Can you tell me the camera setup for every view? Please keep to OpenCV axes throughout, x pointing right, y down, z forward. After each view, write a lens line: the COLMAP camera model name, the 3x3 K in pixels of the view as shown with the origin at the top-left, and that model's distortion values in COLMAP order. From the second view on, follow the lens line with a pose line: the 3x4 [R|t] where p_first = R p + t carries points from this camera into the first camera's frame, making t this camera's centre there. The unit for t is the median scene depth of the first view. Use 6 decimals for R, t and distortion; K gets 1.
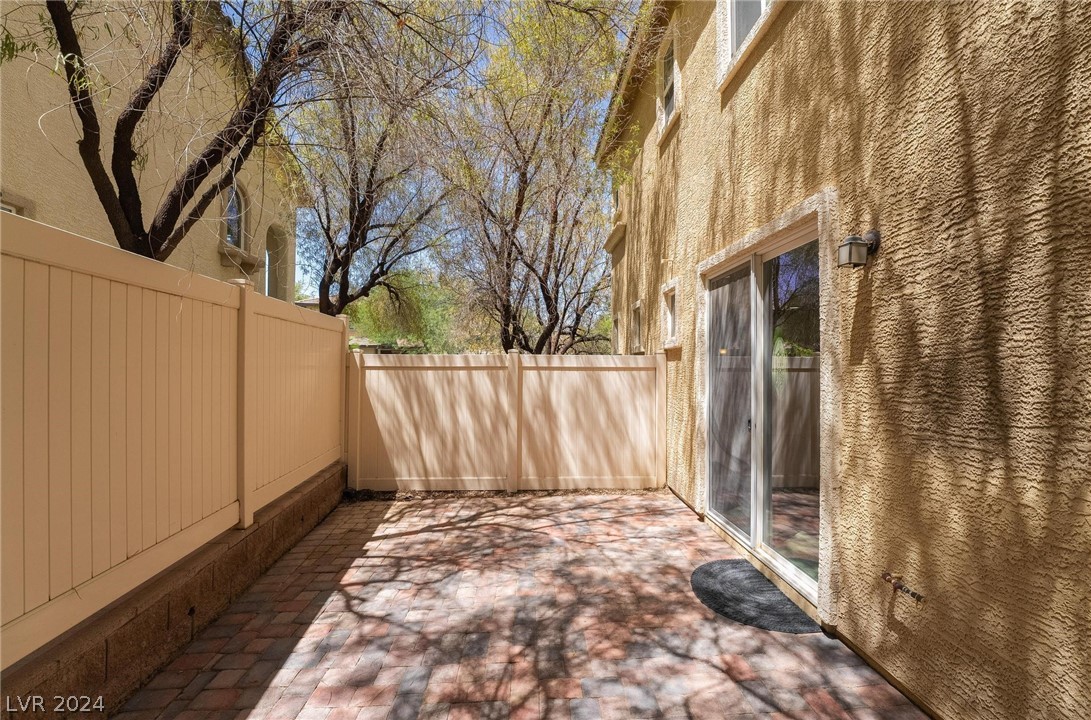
lens RADIAL K [[452.7, 0, 548.5], [0, 452.7, 364.3], [0, 0, 1]] dist [-0.024263, 0.004504]
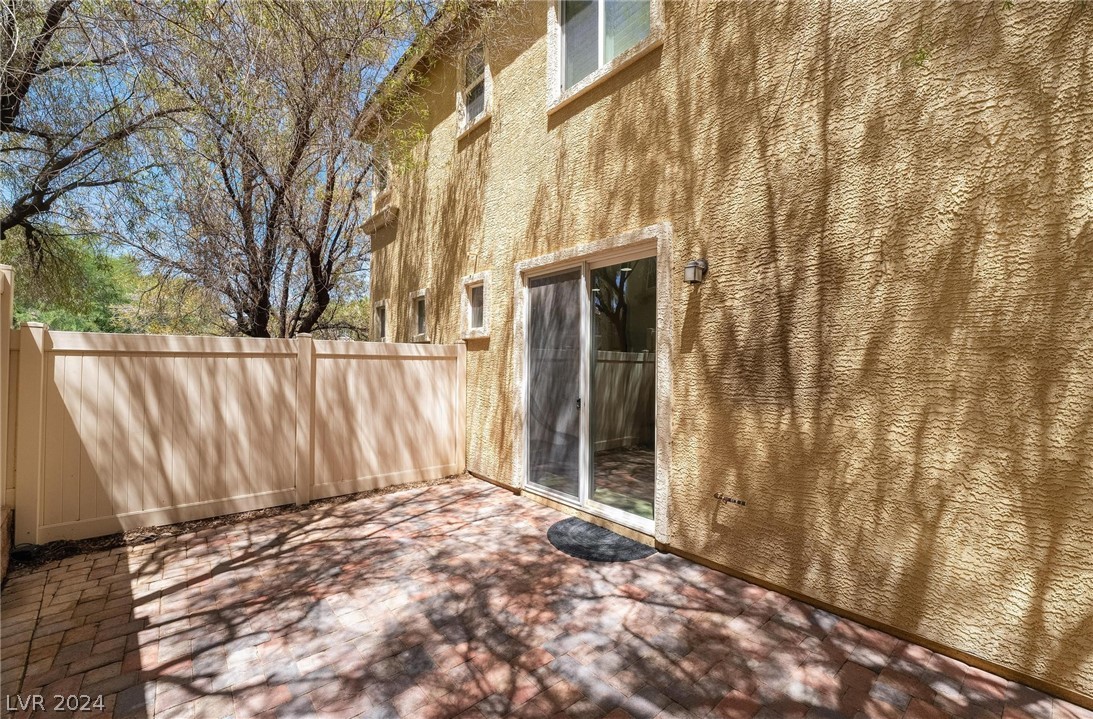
lens RADIAL K [[453.6, 0, 549.5], [0, 453.6, 363.8], [0, 0, 1]] dist [-0.024263, 0.004504]
pose [[0.784348, 0.002160, 0.620317, -0.497434], [-0.009188, 0.999925, 0.008135, 0.025955], [-0.620253, -0.012080, 0.784309, 0.142516]]
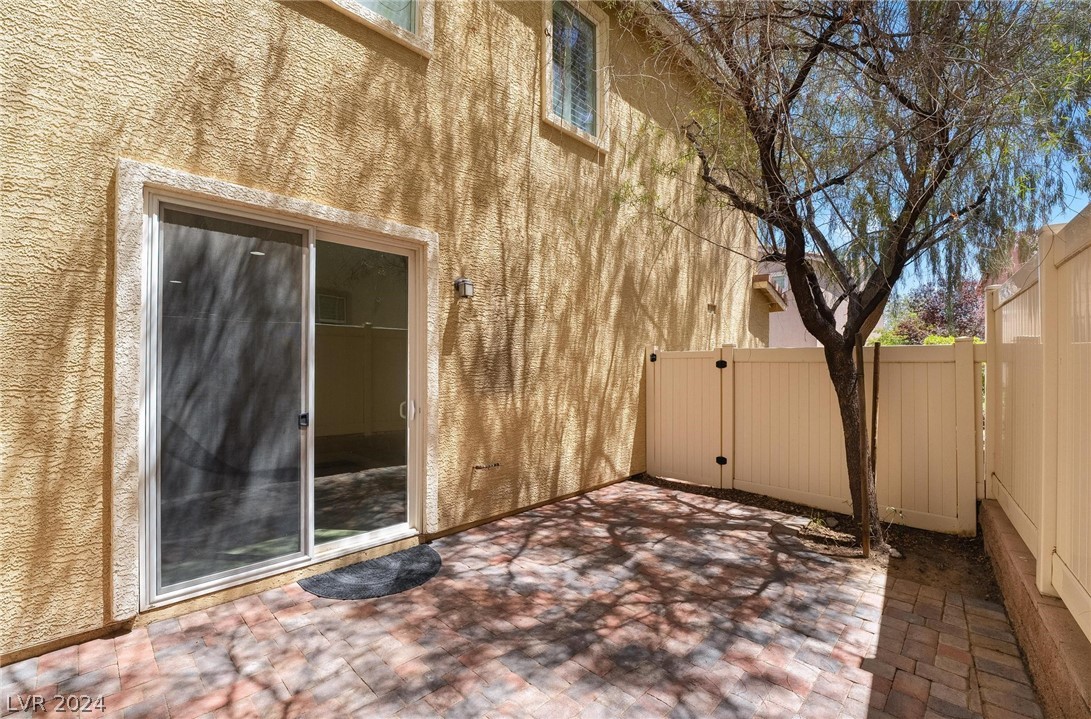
lens RADIAL K [[448.1, 0, 557.4], [0, 448.1, 364.5], [0, 0, 1]] dist [-0.010911, 0.000037]
pose [[-0.694670, -0.002501, 0.719324, -0.694270], [-0.009505, 0.999939, -0.005702, 0.036918], [-0.719266, -0.010798, -0.694651, 1.716776]]
